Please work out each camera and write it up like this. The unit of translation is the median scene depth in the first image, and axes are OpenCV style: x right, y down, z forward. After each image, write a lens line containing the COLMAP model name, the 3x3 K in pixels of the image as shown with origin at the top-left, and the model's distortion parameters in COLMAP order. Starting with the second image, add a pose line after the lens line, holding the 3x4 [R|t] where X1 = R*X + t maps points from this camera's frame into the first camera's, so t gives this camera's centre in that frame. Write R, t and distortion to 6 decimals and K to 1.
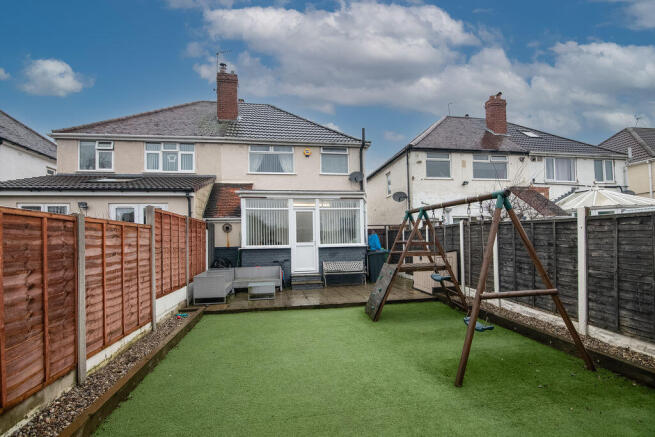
lens RADIAL K [[305.9, 0, 324.4], [0, 305.9, 229.3], [0, 0, 1]] dist [-0.032314, 0.004847]
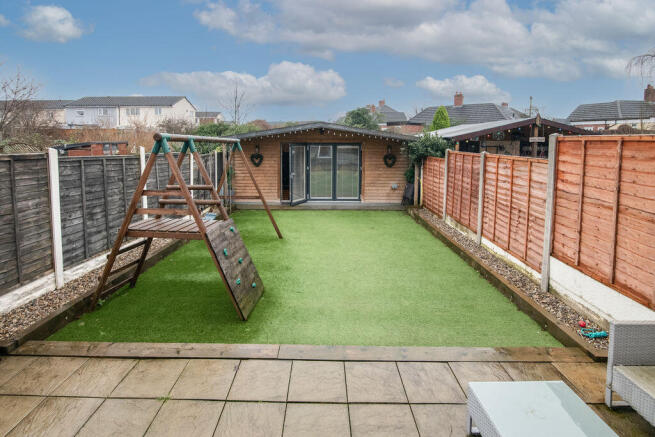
lens RADIAL K [[305.9, 0, 324.4], [0, 305.9, 229.3], [0, 0, 1]] dist [-0.032314, 0.004847]
pose [[-0.983087, -0.035241, 0.179715, -0.132950], [0.007549, 0.972679, 0.232033, -0.018609], [-0.182982, 0.229466, -0.955962, 1.748719]]
